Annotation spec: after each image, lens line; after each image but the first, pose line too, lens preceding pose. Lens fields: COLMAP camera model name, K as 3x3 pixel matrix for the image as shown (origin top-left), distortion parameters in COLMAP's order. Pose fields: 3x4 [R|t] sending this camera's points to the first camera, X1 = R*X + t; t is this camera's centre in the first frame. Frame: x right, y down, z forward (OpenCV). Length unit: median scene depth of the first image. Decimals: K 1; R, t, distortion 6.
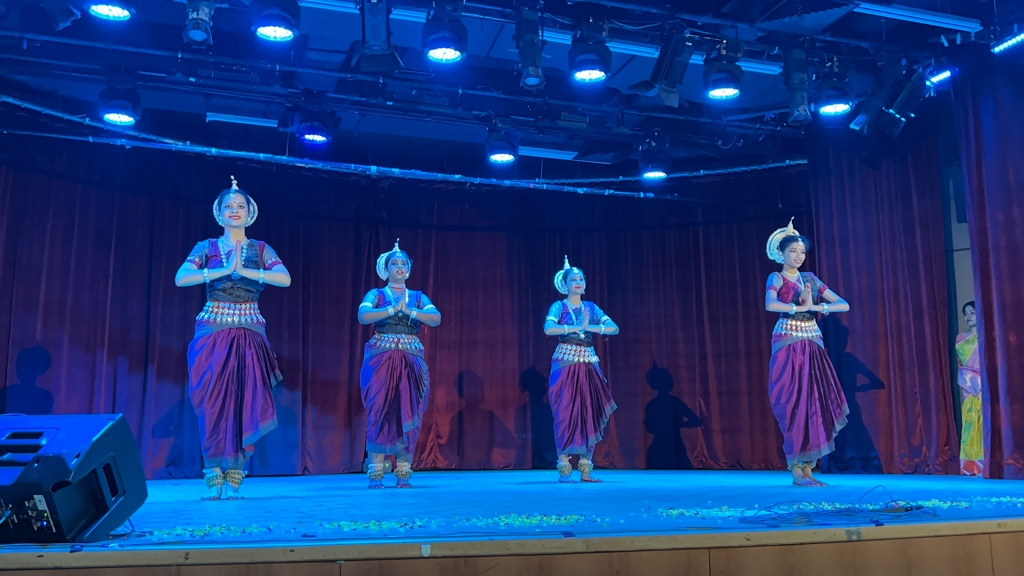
lens RADIAL K [[928.9, 0, 515.3], [0, 928.9, 294.7], [0, 0, 1]] dist [0.064334, -0.071850]
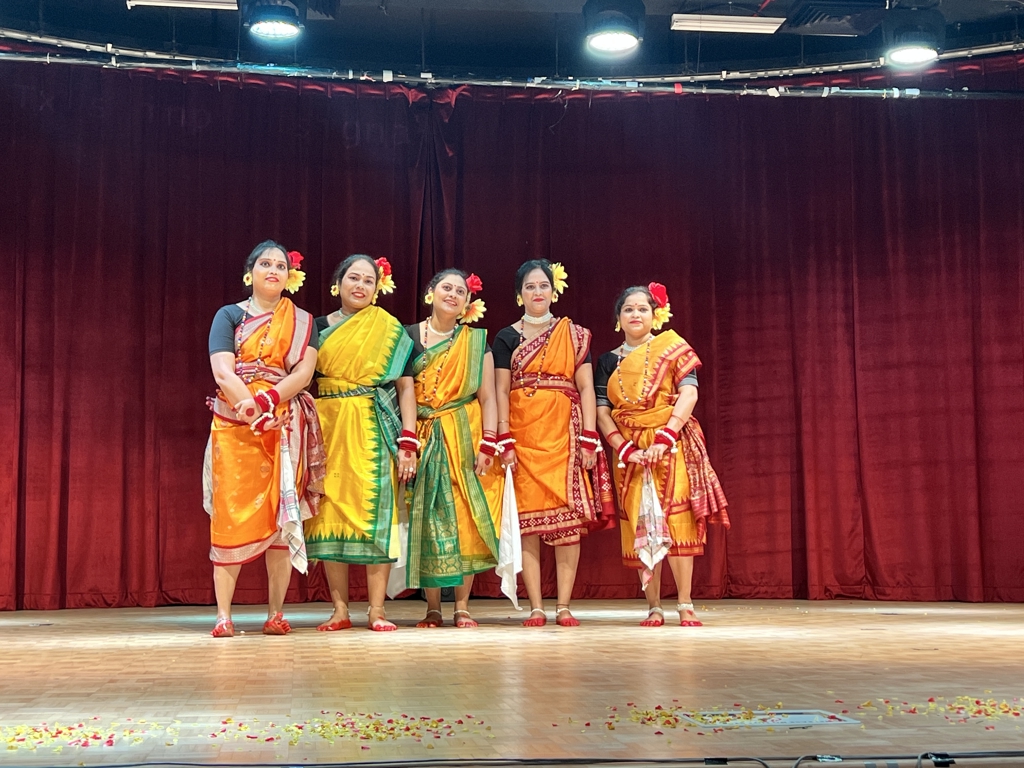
lens RADIAL K [[1625.3, 0, 508.1], [0, 1625.3, 380.5], [0, 0, 1]] dist [0.040340, 0.000000]
pose [[0.978415, -0.016841, -0.205965, 0.123637], [0.030082, 0.997664, 0.061326, -0.008254], [0.204451, -0.066199, 0.976636, 0.036022]]
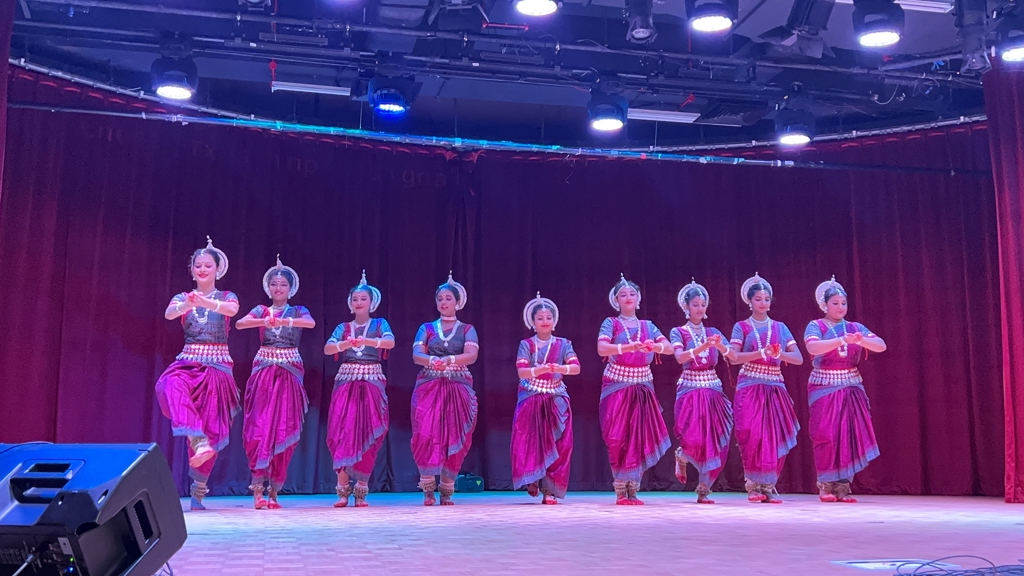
lens RADIAL K [[1078.8, 0, 510.1], [0, 1078.8, 294.2], [0, 0, 1]] dist [0.040467, 0.000000]
pose [[0.993570, -0.007600, -0.112966, 0.007097], [0.009244, 0.999859, 0.014034, -0.007388], [0.112843, -0.014988, 0.993500, 0.013417]]
